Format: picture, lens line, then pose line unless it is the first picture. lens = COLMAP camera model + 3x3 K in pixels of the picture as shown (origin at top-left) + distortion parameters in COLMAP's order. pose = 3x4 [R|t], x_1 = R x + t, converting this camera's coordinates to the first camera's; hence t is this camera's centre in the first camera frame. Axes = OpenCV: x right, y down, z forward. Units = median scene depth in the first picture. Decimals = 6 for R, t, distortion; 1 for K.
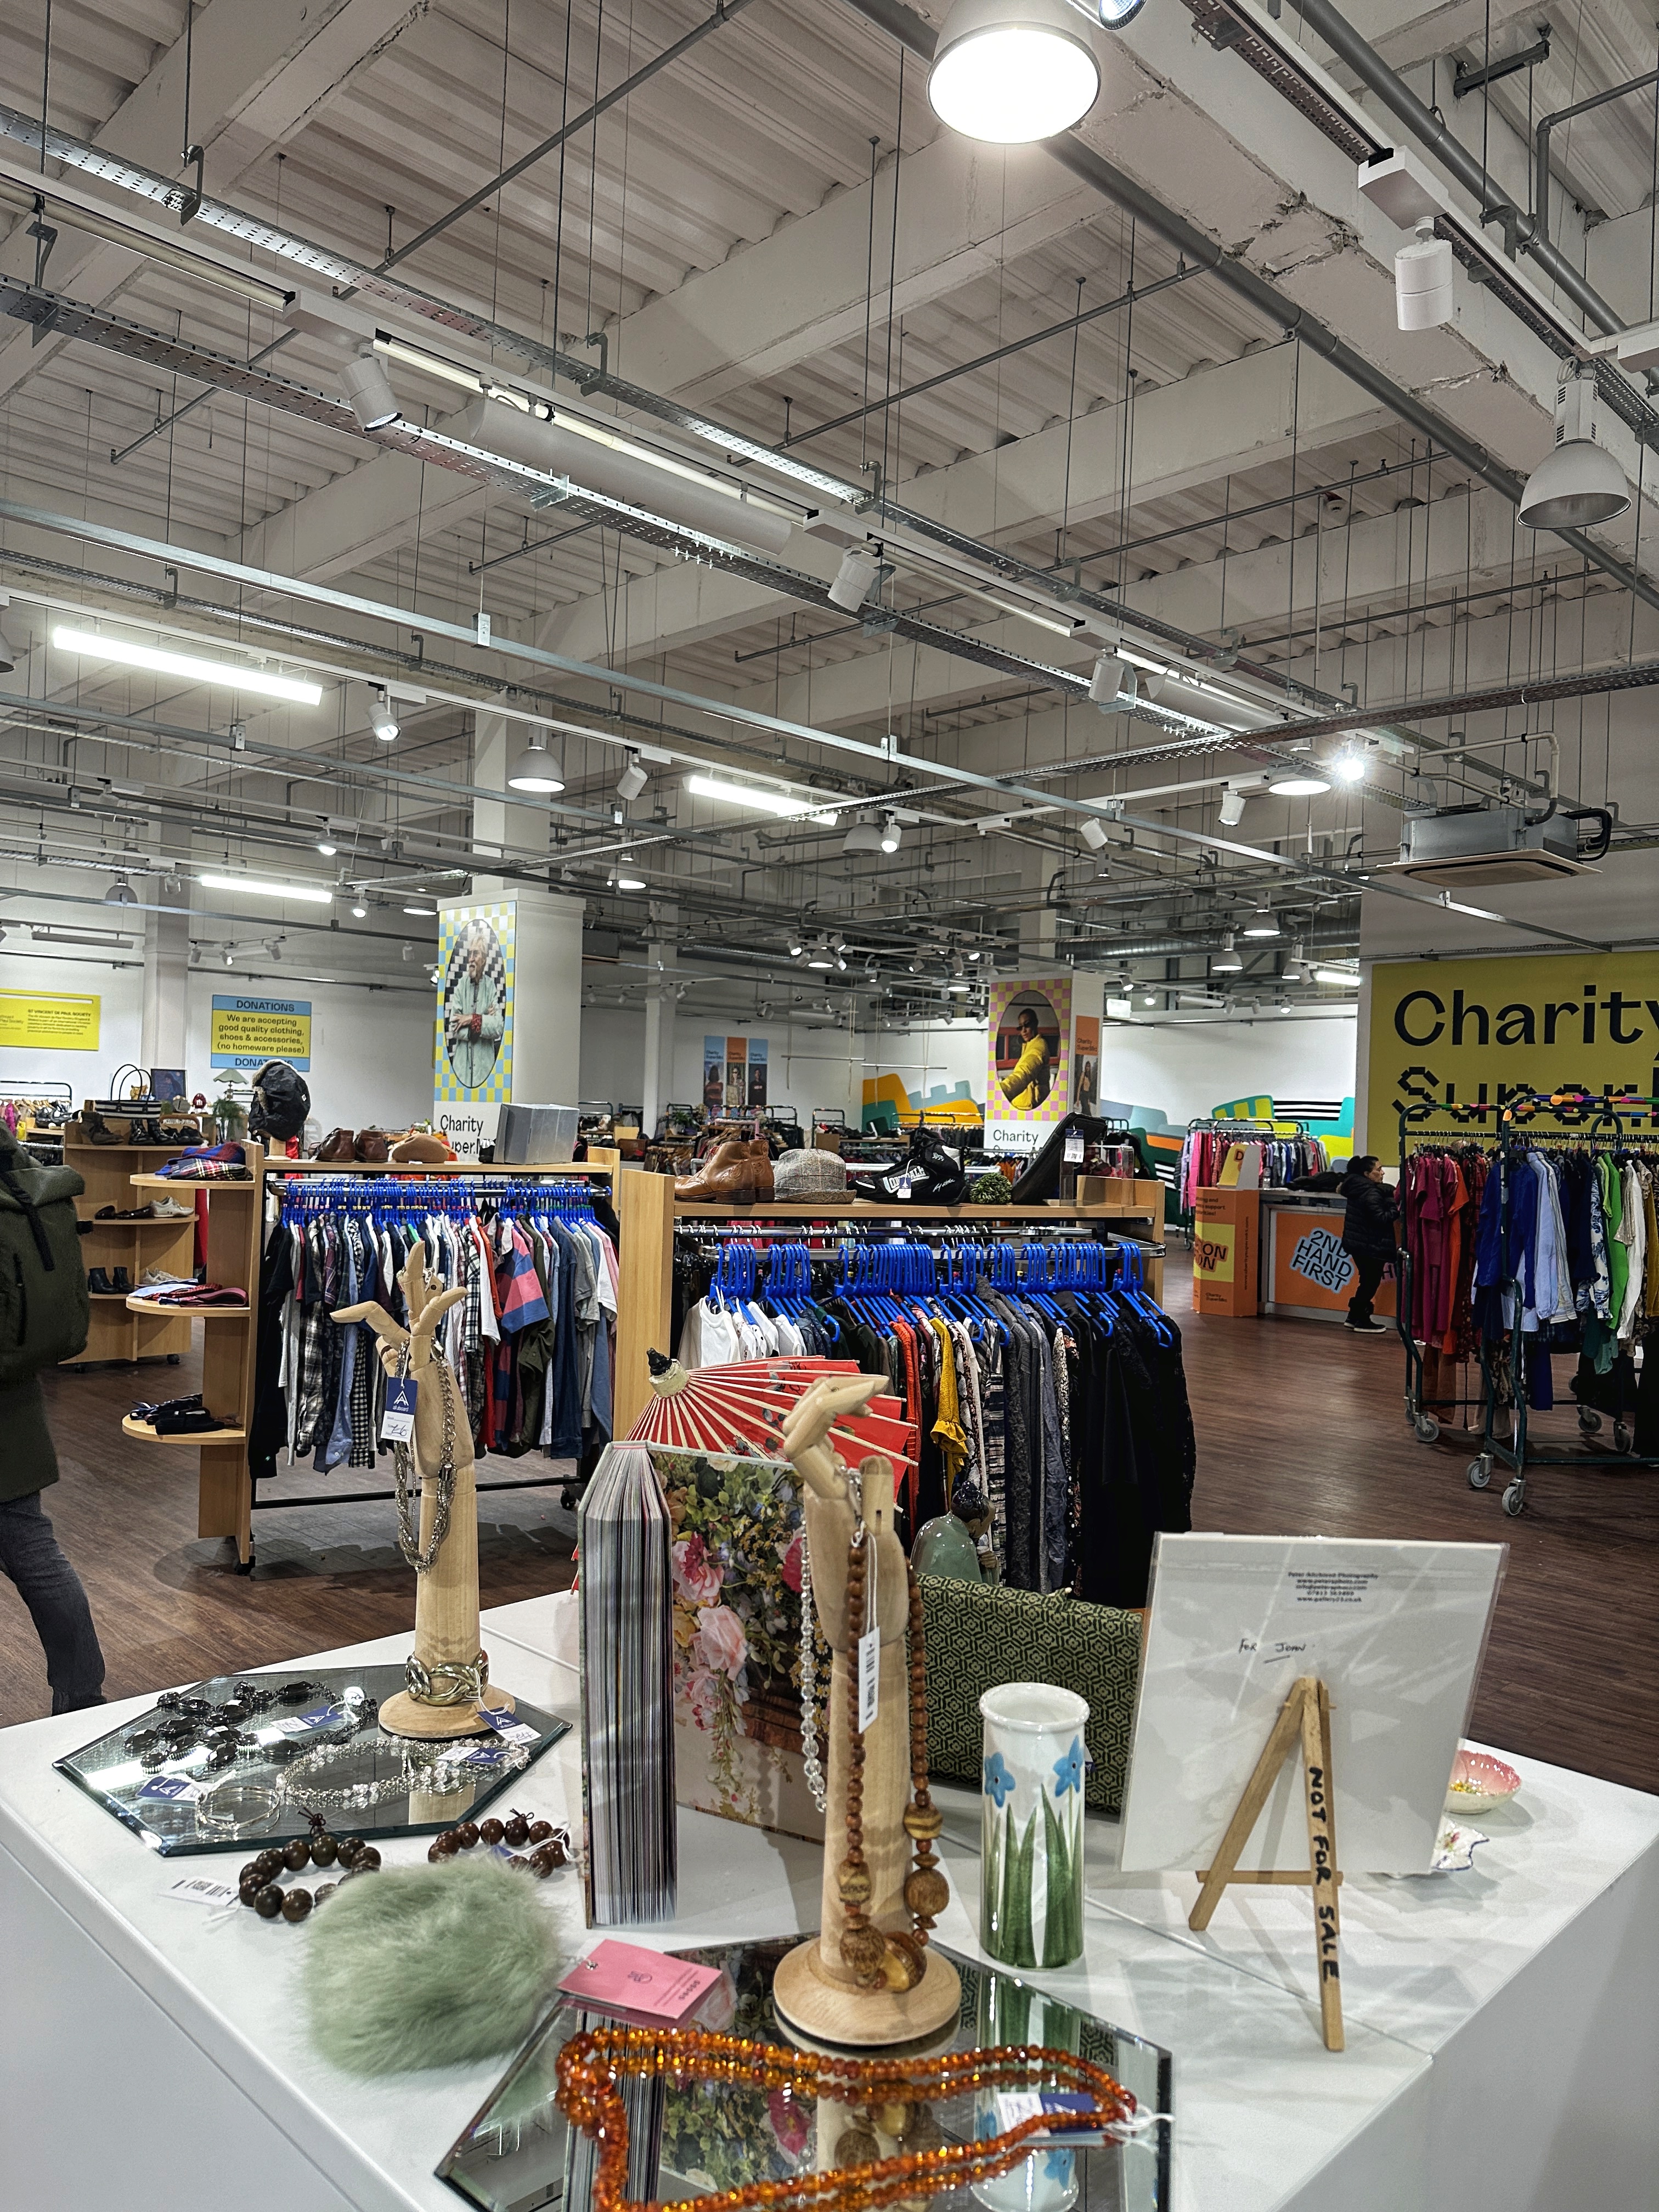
lens RADIAL K [[1563.9, 0, 829.5], [0, 1563.9, 1106.0], [0, 0, 1]] dist [0.094002, -0.176339]
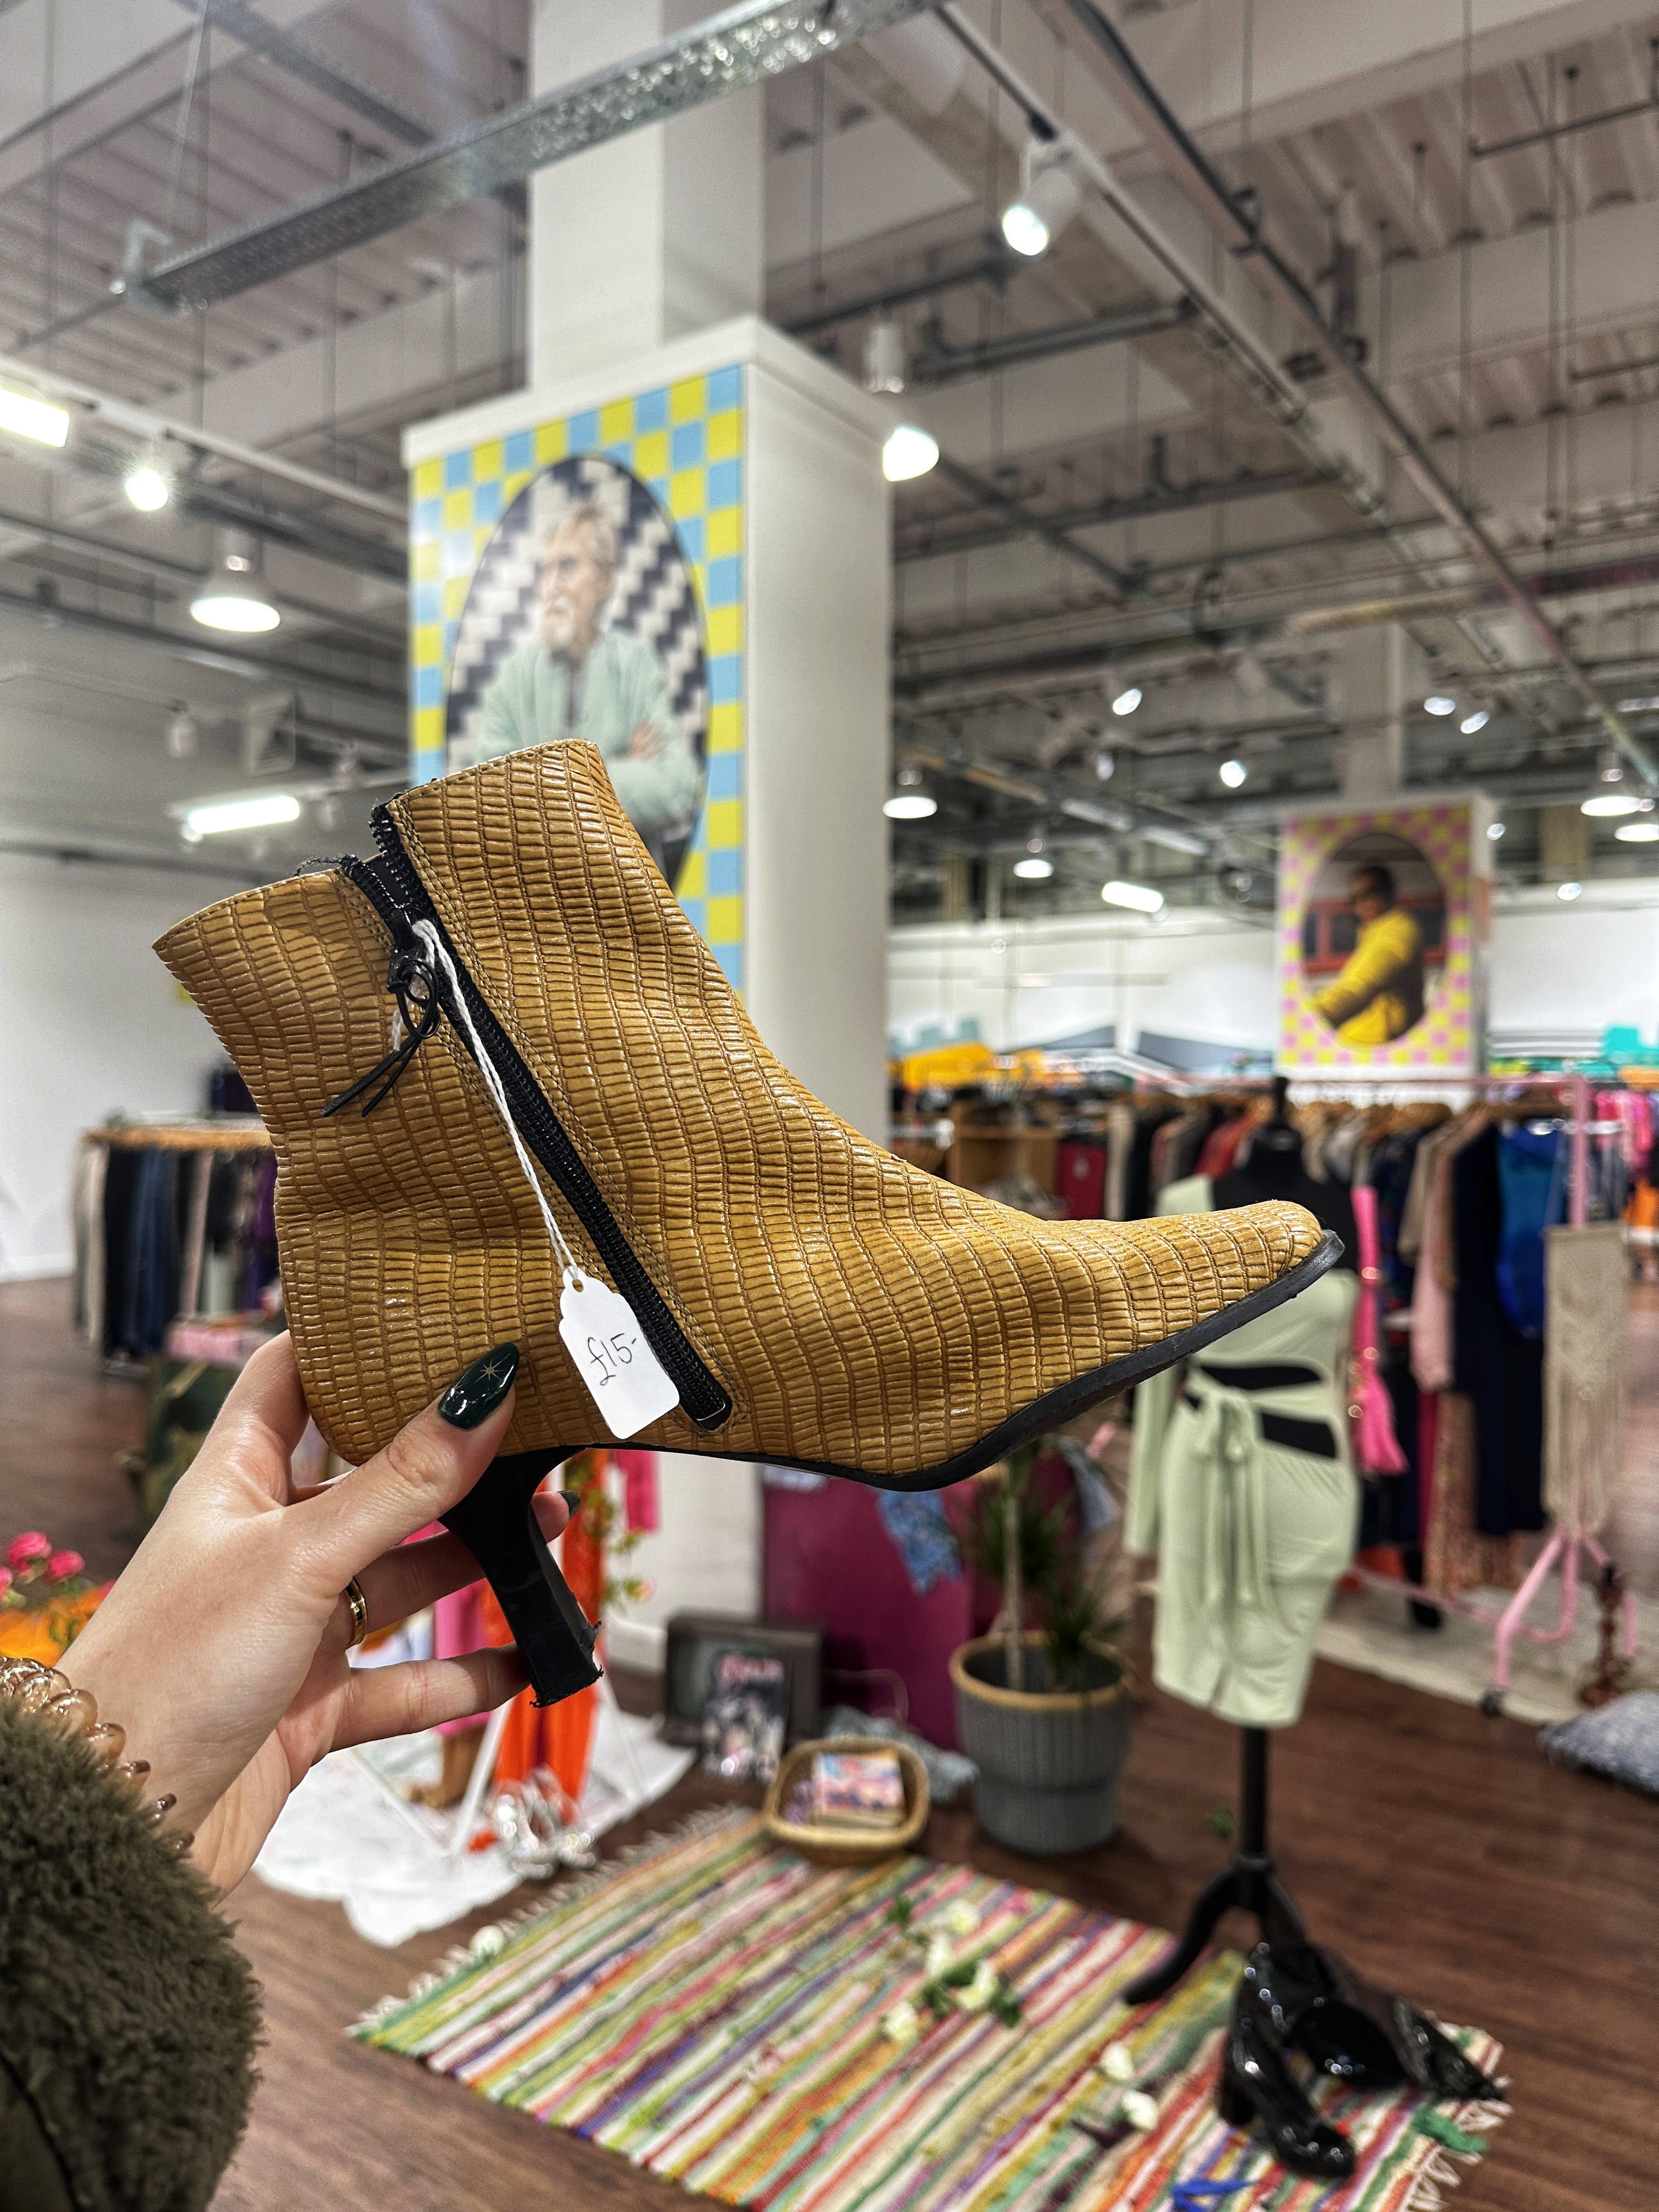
lens RADIAL K [[1563.9, 0, 829.5], [0, 1563.9, 1106.0], [0, 0, 1]] dist [0.094002, -0.176339]
pose [[0.978667, -0.031187, 0.203074, -0.440361], [0.026051, 0.999271, 0.027917, 0.006706], [-0.203797, -0.022032, 0.978765, 1.233567]]
